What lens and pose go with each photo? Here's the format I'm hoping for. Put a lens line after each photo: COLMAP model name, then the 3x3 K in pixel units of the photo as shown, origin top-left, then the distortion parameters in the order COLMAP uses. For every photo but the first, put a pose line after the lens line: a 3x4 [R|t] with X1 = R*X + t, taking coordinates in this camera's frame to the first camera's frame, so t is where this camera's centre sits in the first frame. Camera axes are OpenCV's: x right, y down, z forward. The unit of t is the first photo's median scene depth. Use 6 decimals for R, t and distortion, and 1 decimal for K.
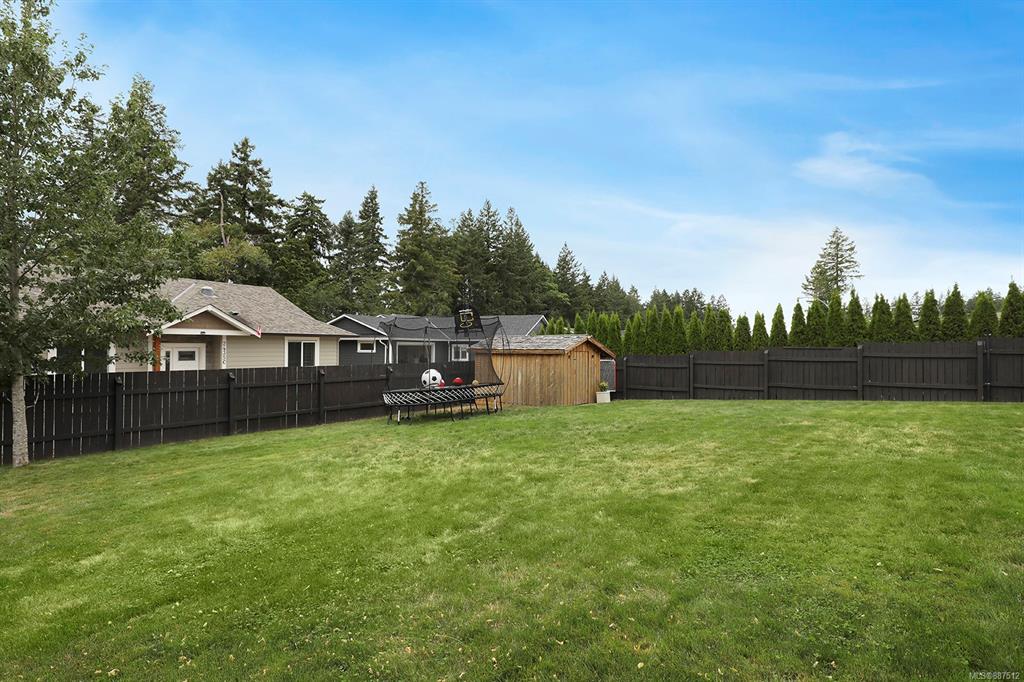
lens RADIAL K [[537.9, 0, 509.8], [0, 537.9, 349.0], [0, 0, 1]] dist [0.001197, 0.000386]
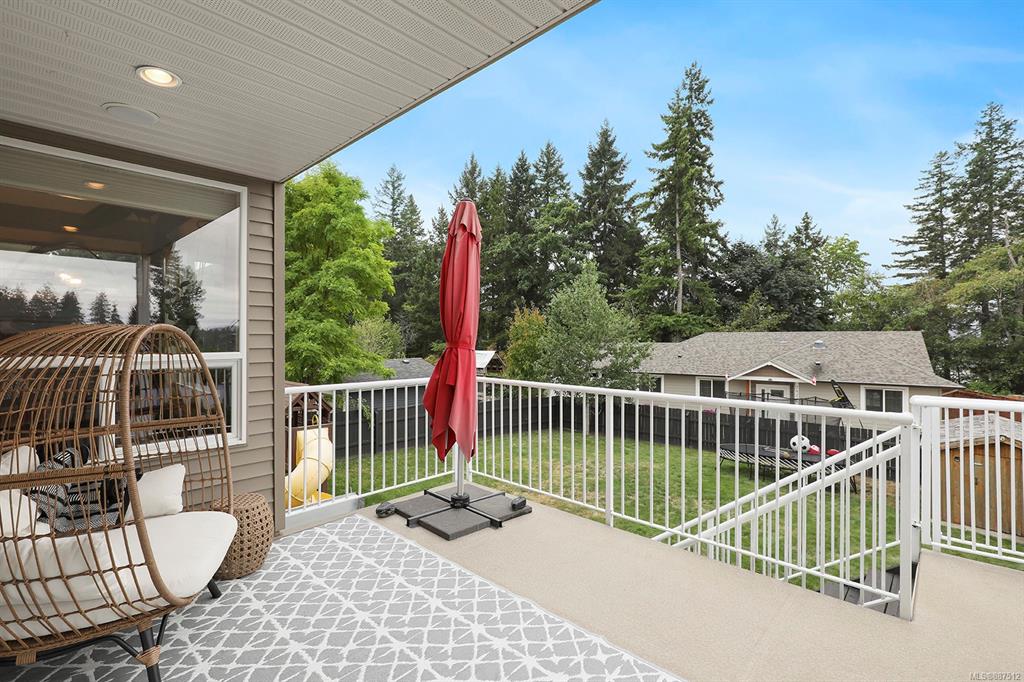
lens RADIAL K [[467.0, 0, 507.0], [0, 467.0, 335.7], [0, 0, 1]] dist [-0.000765, -0.000399]
pose [[-0.119984, -0.008935, -0.992736, 0.914822], [0.000864, 0.999958, -0.009105, -0.161319], [0.992775, -0.001950, -0.119971, 0.506026]]
